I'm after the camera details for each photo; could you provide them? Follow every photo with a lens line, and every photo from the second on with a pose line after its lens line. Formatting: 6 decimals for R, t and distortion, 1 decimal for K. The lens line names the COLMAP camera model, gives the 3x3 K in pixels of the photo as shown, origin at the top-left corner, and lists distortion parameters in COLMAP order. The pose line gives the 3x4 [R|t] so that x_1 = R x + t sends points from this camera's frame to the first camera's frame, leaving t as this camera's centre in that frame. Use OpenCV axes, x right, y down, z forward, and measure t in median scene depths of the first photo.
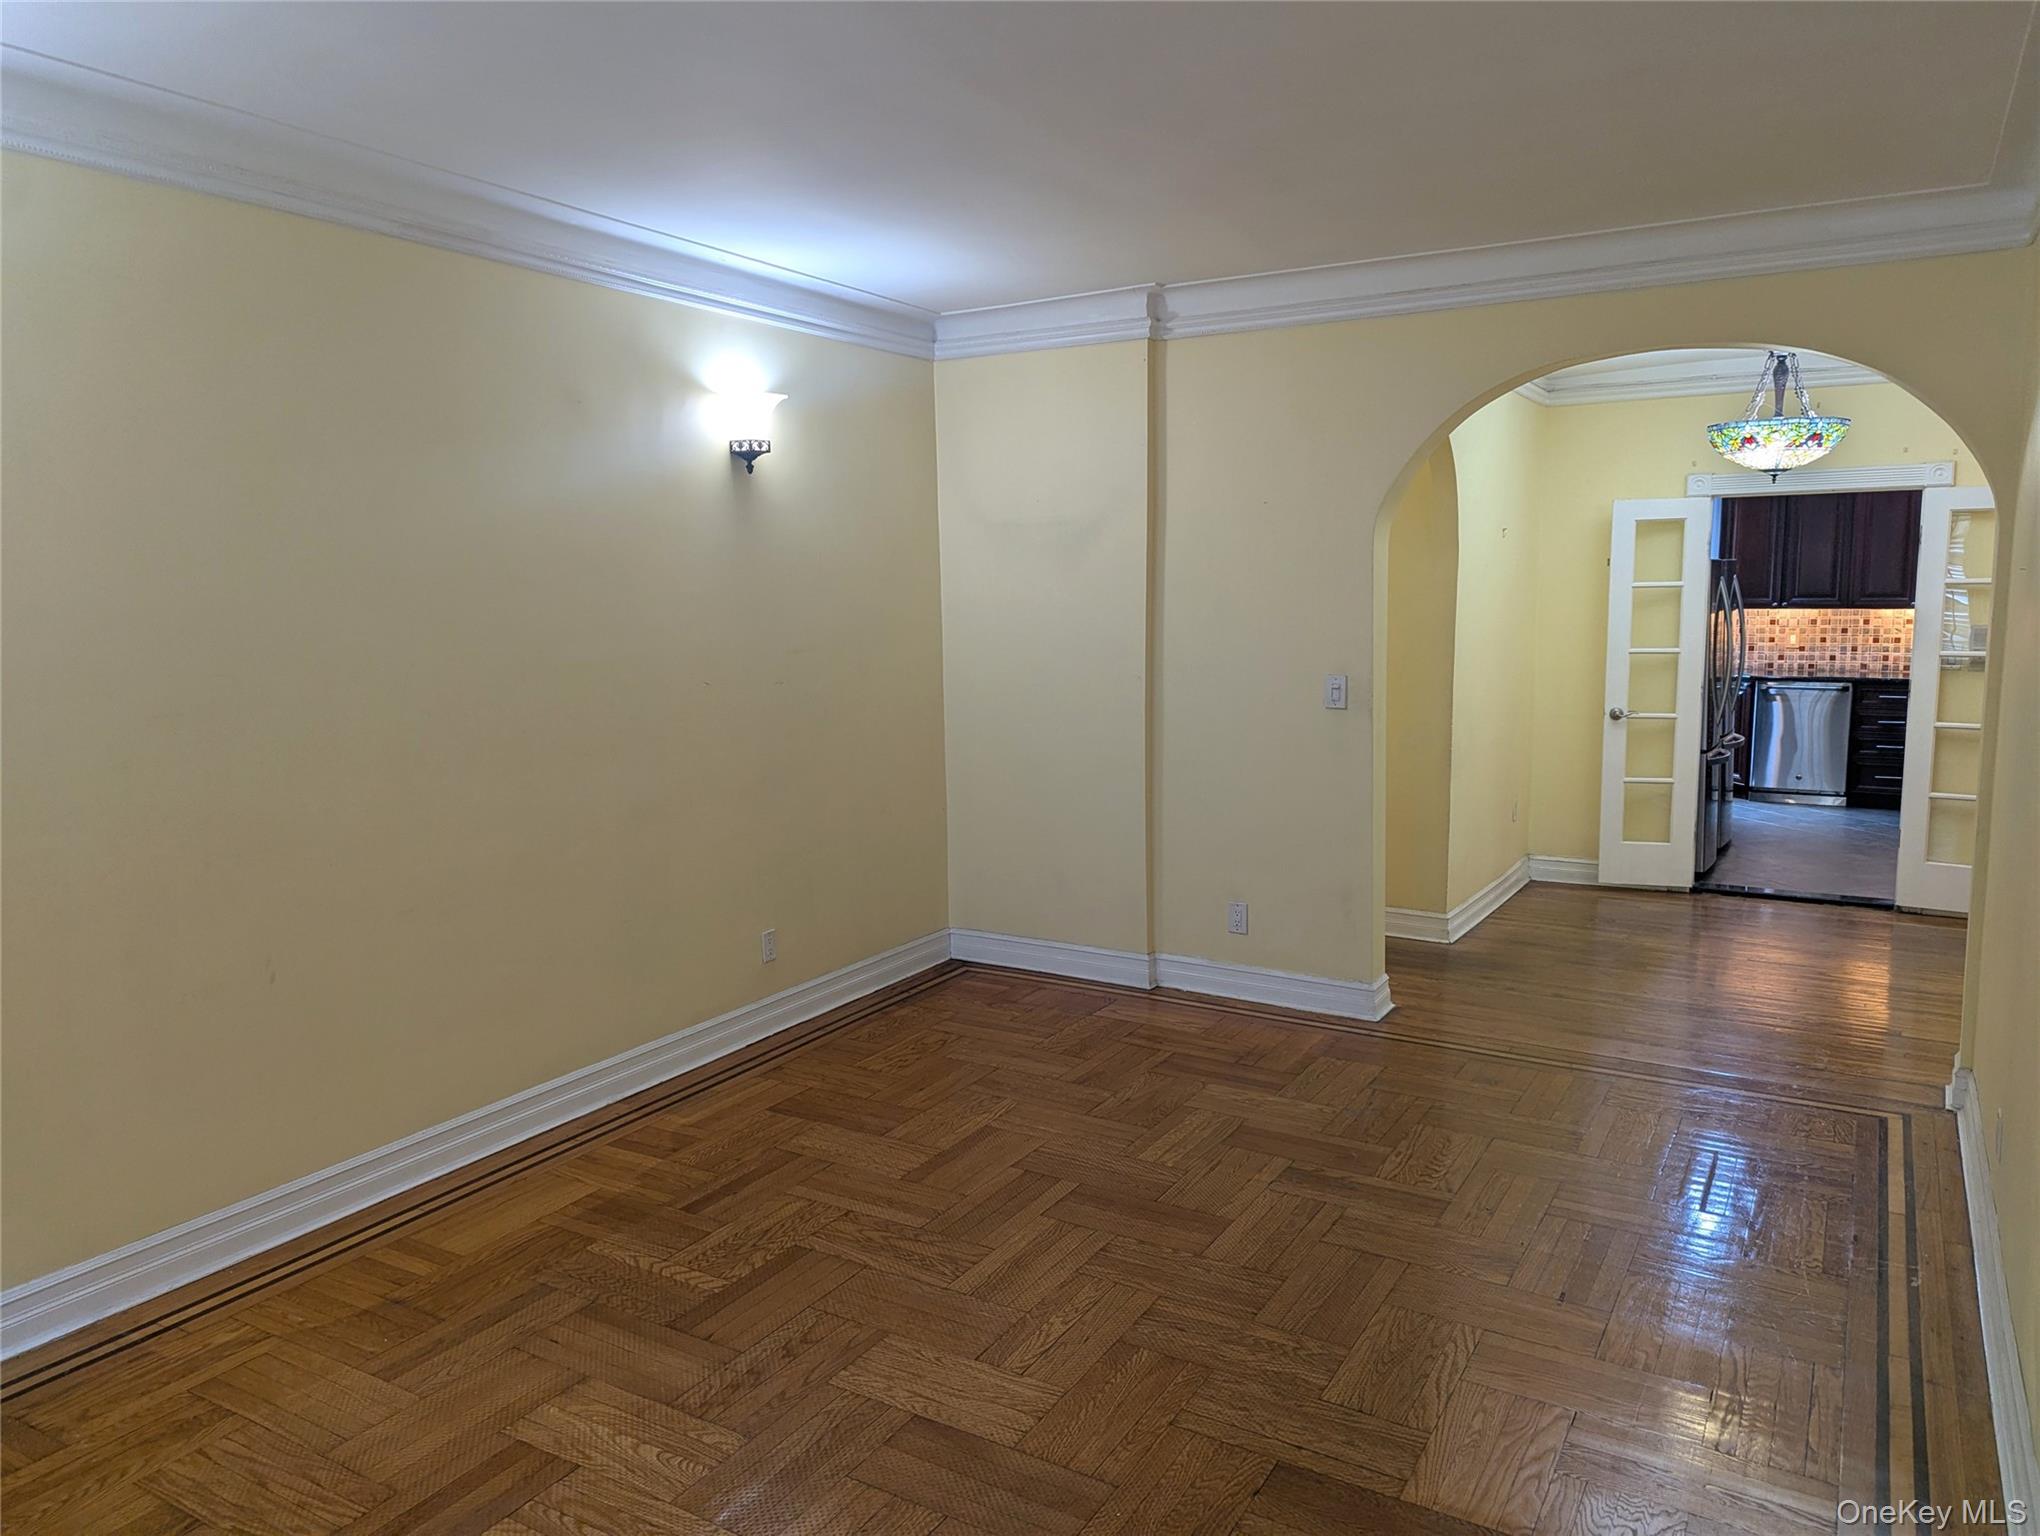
lens RADIAL K [[1441.3, 0, 1009.4], [0, 1441.3, 756.1], [0, 0, 1]] dist [0.033379, -0.007129]
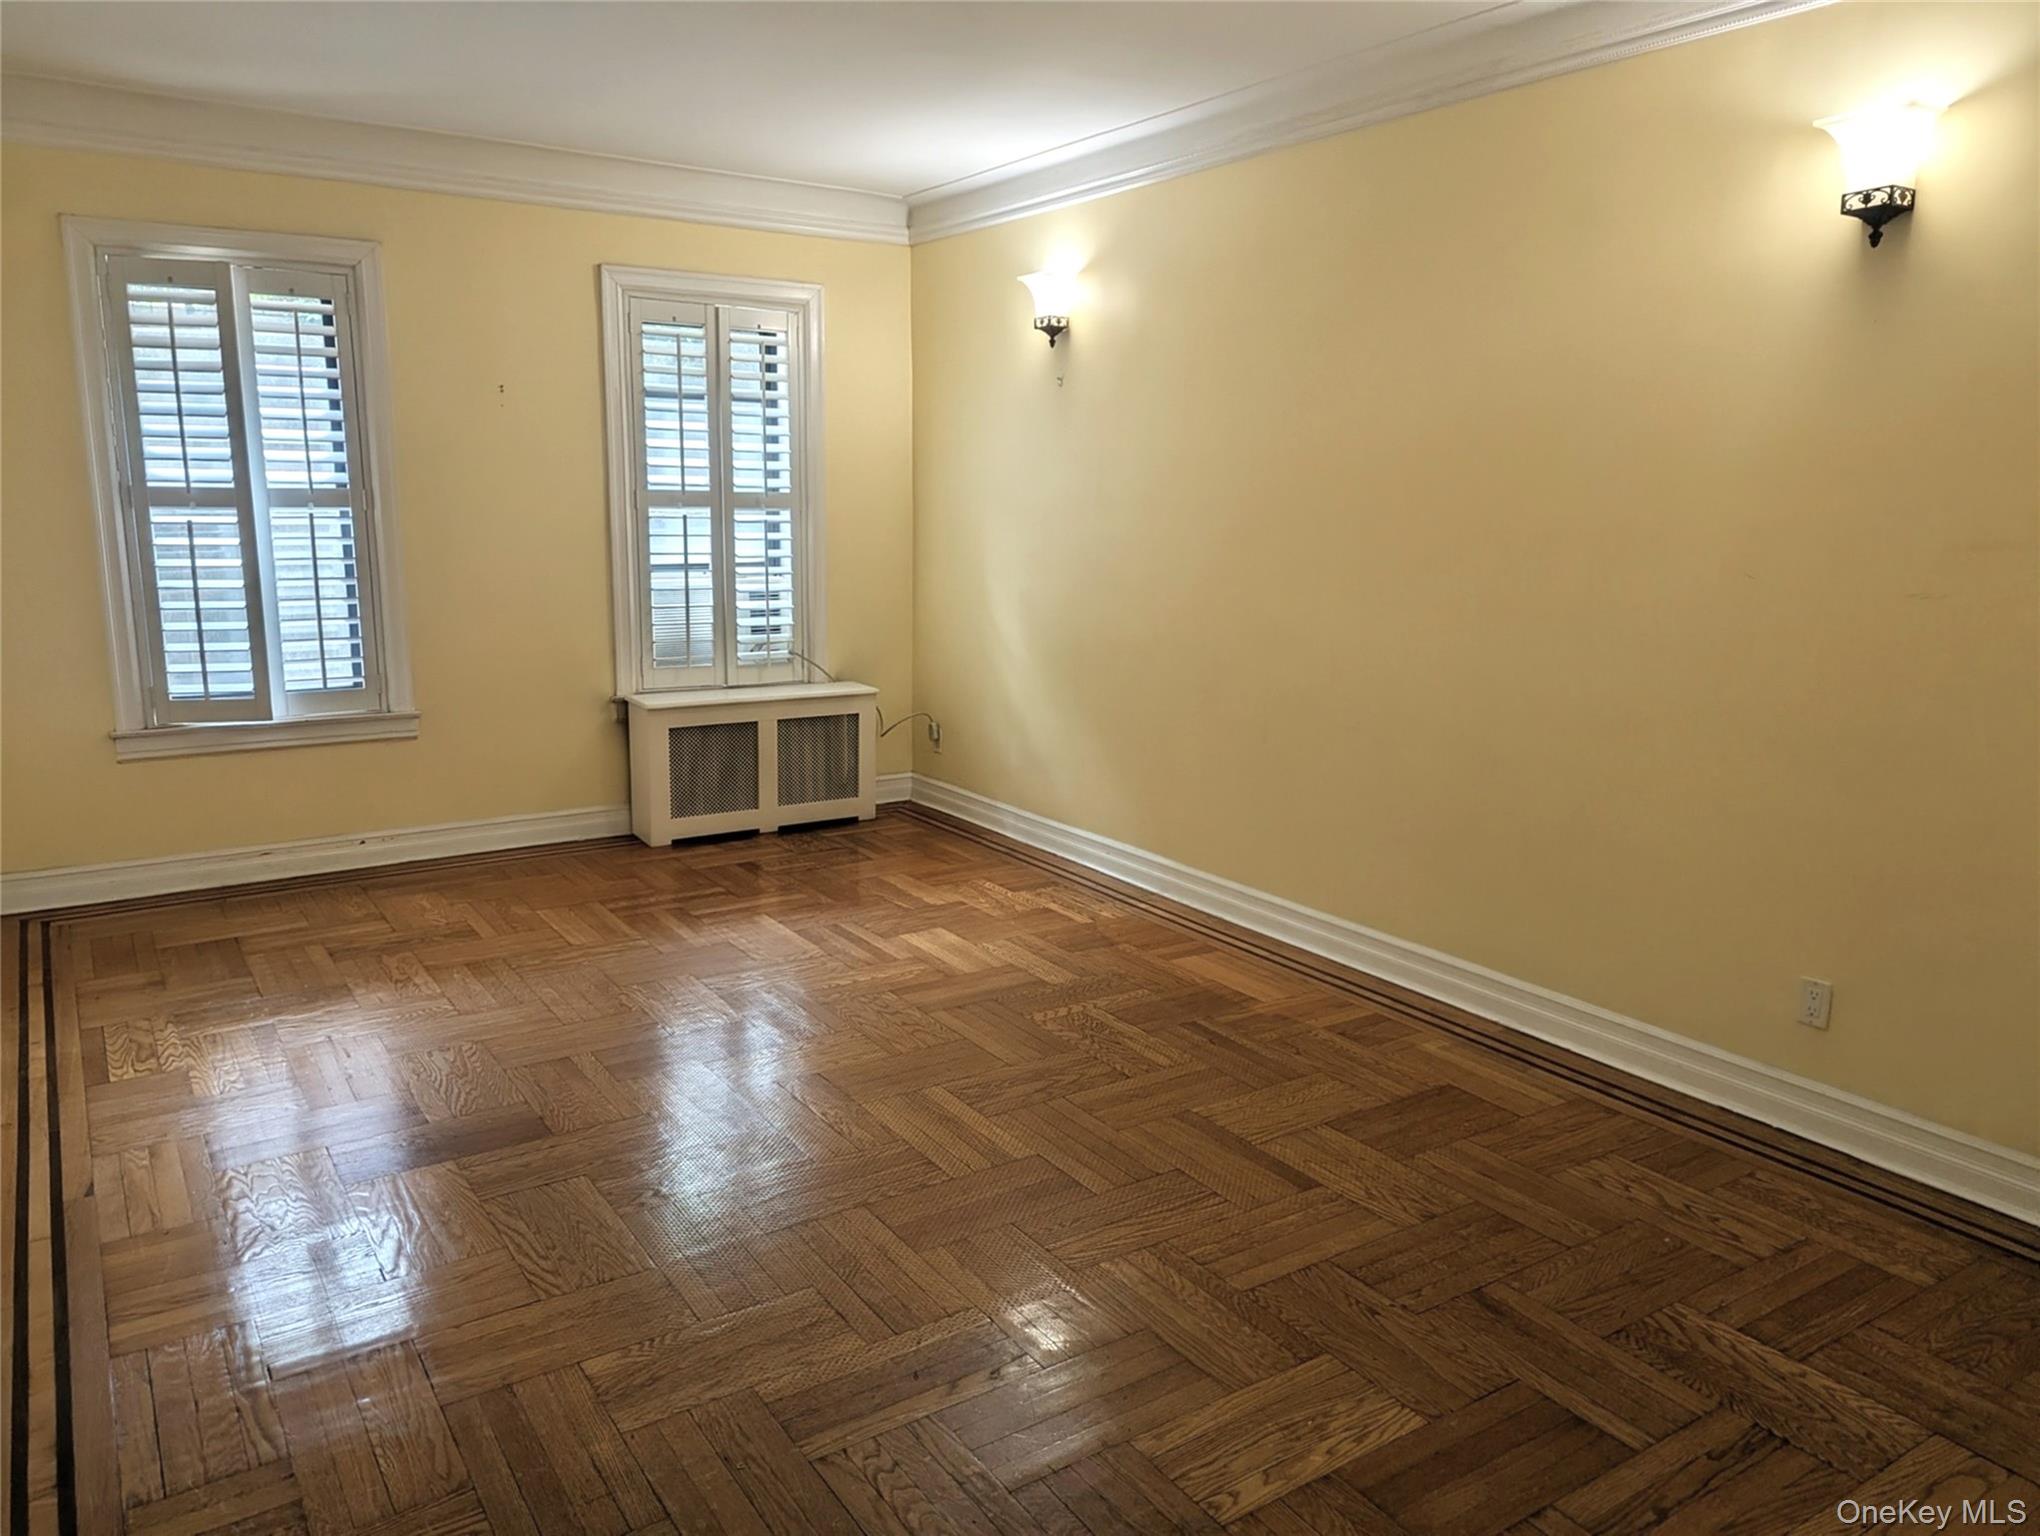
lens RADIAL K [[1441.3, 0, 1009.4], [0, 1441.3, 756.1], [0, 0, 1]] dist [0.033379, -0.007129]
pose [[-0.438804, 0.171975, -0.881972, 0.526146], [-0.113903, 0.962952, 0.244435, -0.089388], [0.891334, 0.207719, -0.402959, 0.886923]]
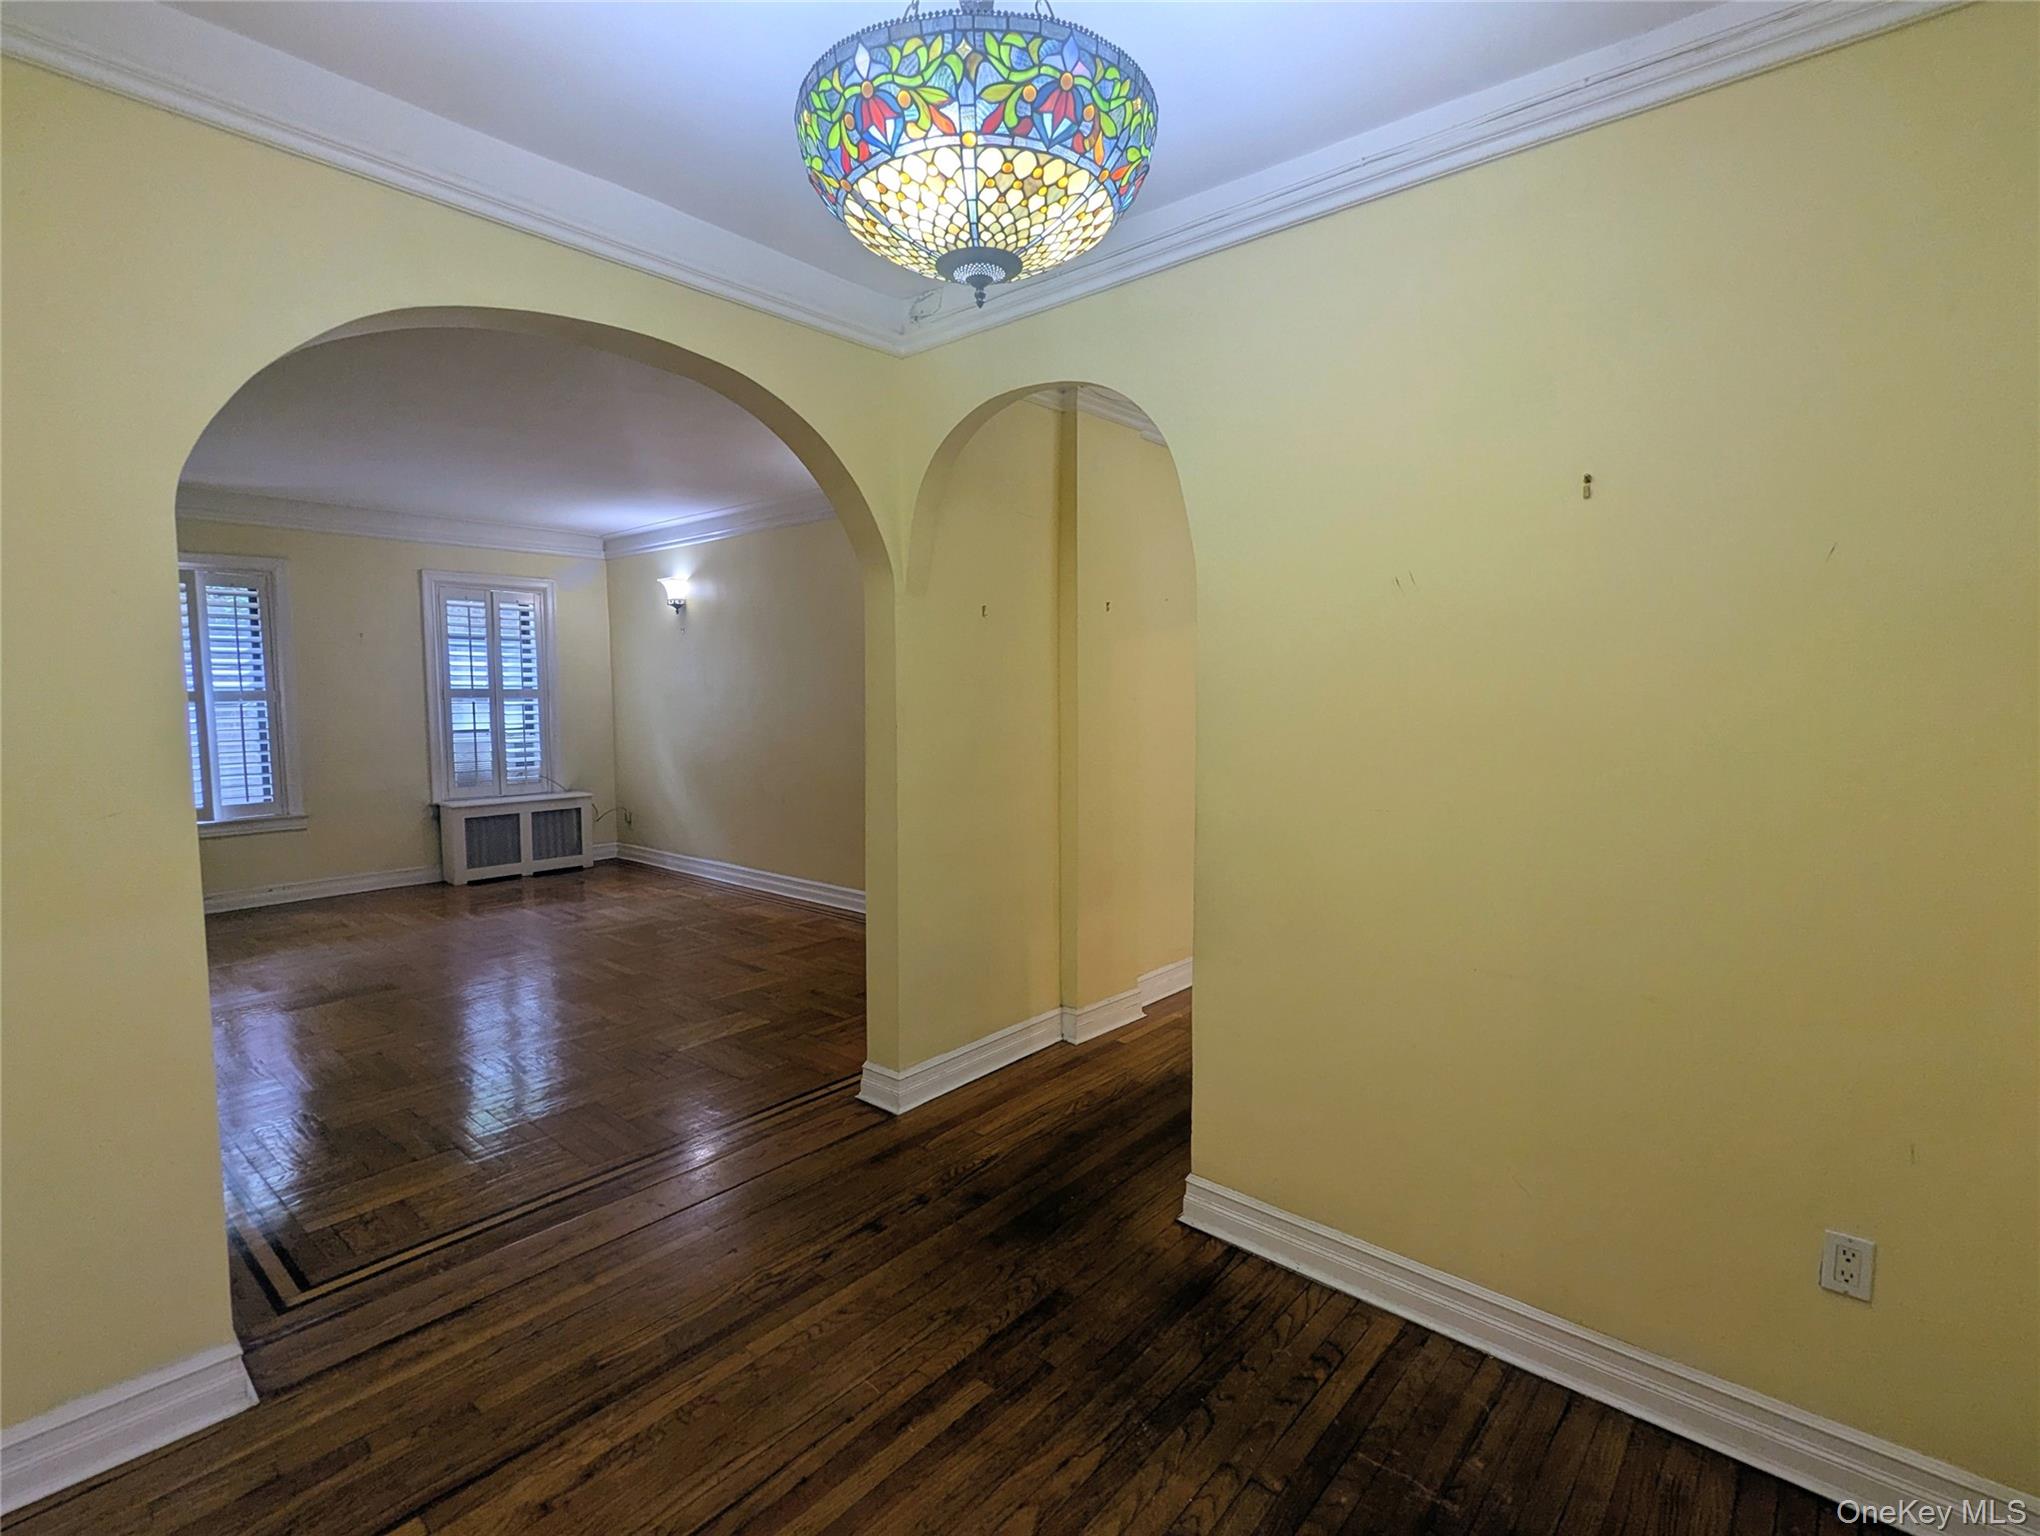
lens RADIAL K [[972.7, 0, 1020.0], [0, 972.7, 768.0], [0, 0, 1]] dist [-0.000609, 0.000457]
pose [[-0.176168, 0.091973, -0.980054, 0.832456], [-0.111440, 0.987361, 0.112690, -0.115453], [0.978032, 0.129070, -0.163692, 1.161724]]
